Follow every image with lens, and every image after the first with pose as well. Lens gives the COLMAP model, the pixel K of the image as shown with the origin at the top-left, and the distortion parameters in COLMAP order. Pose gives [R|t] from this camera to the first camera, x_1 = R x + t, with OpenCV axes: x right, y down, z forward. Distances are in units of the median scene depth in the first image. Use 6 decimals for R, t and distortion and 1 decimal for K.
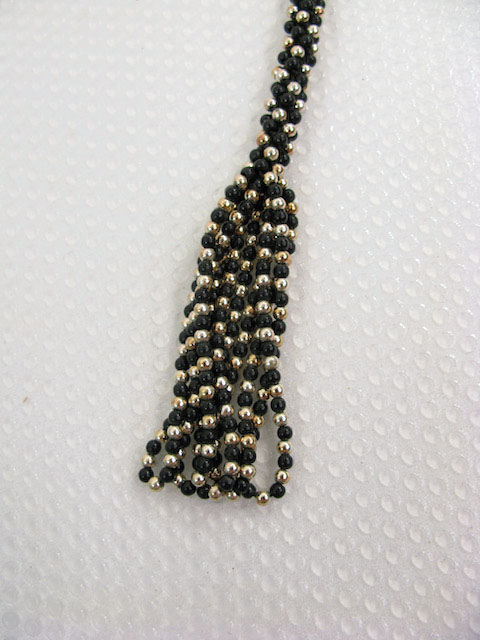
lens RADIAL K [[627.5, 0, 237.9], [0, 627.5, 318.2], [0, 0, 1]] dist [-0.143175, 0.000000]
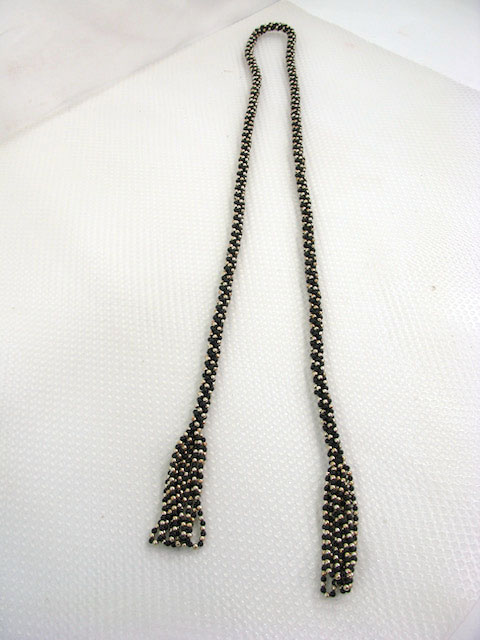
lens RADIAL K [[627.5, 0, 239.7], [0, 627.5, 315.9], [0, 0, 1]] dist [-0.143175, 0.000000]
pose [[0.993916, 0.012713, 0.109404, -0.070035], [0.032712, 0.914420, -0.403444, 0.432331], [-0.105170, 0.404568, 0.908440, -1.786544]]
